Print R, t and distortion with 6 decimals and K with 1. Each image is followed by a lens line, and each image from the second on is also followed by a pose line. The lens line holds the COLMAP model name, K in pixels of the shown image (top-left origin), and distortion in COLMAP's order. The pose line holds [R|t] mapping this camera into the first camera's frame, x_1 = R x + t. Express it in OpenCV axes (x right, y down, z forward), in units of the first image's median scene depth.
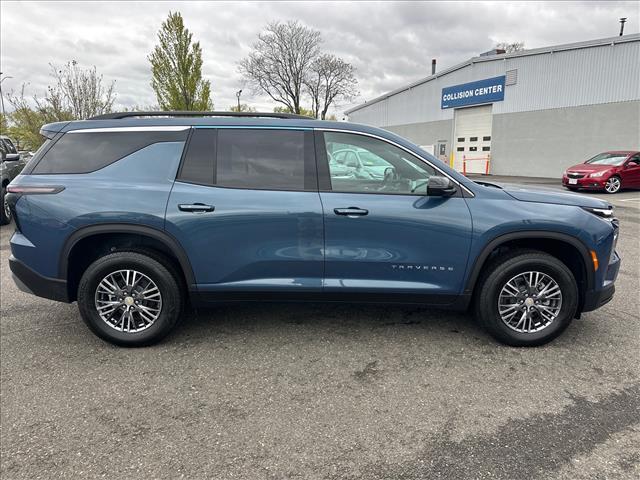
lens RADIAL K [[453.9, 0, 322.4], [0, 453.9, 224.1], [0, 0, 1]] dist [0.048405, -0.056029]
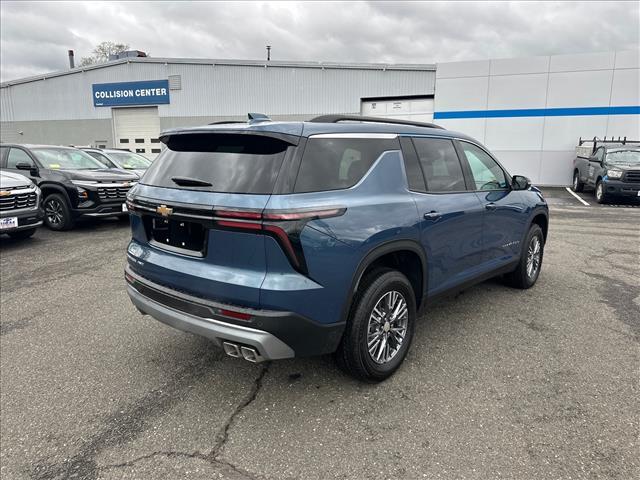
lens RADIAL K [[453.9, 0, 322.4], [0, 453.9, 224.1], [0, 0, 1]] dist [0.048405, -0.056029]
pose [[0.691102, -0.108915, 0.714503, -0.123250], [0.110813, 0.992860, 0.044163, -0.009433], [-0.714211, 0.048655, 0.698237, 0.049486]]
